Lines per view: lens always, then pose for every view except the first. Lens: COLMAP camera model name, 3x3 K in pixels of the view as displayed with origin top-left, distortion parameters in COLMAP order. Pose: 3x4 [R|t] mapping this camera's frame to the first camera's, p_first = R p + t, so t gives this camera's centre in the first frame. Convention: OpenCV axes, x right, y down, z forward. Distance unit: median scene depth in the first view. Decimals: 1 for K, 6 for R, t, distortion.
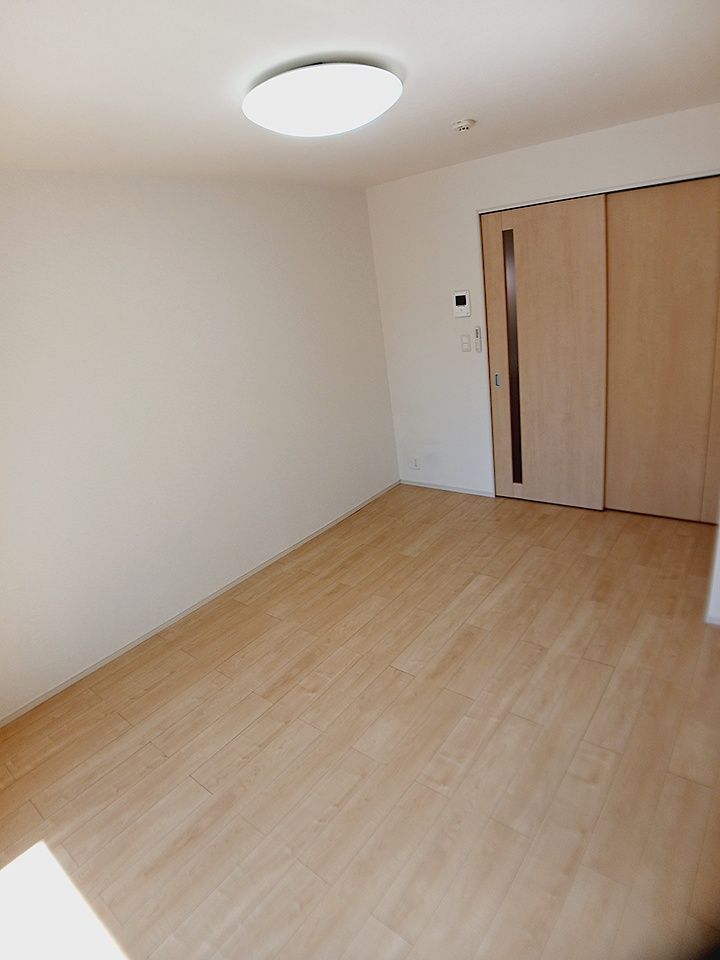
lens RADIAL K [[533.5, 0, 370.6], [0, 533.5, 482.1], [0, 0, 1]] dist [-0.053082, -0.000764]
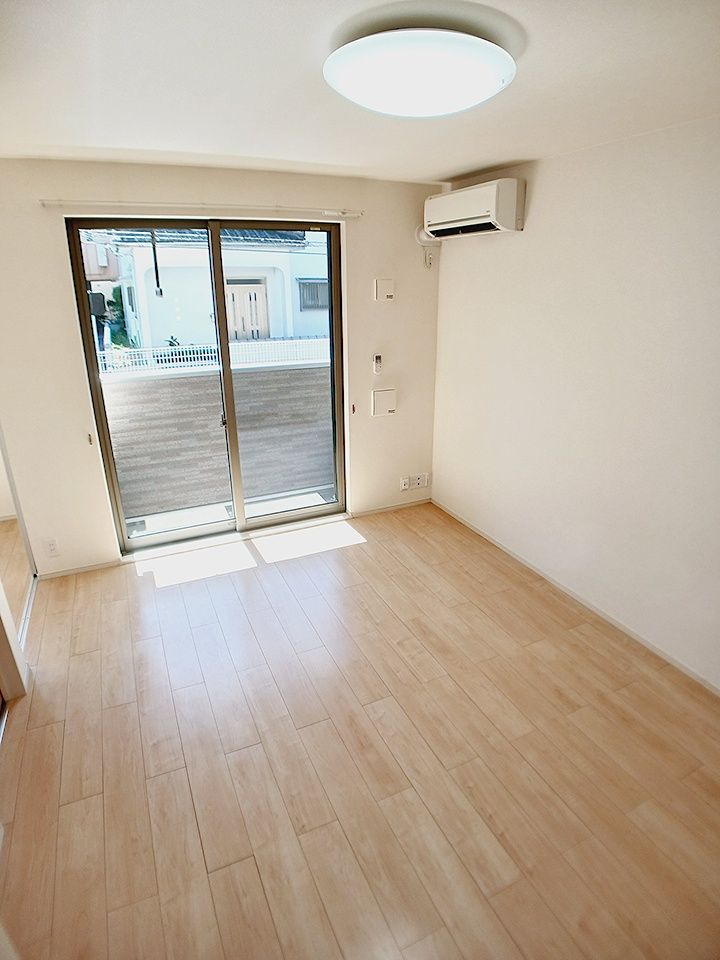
lens RADIAL K [[533.5, 0, 370.6], [0, 533.5, 482.1], [0, 0, 1]] dist [-0.053082, -0.000764]
pose [[-0.439548, 0.434425, -0.786176, 0.588109], [-0.260408, 0.776038, 0.574415, -0.449477], [0.859643, 0.457209, -0.227978, 0.944720]]
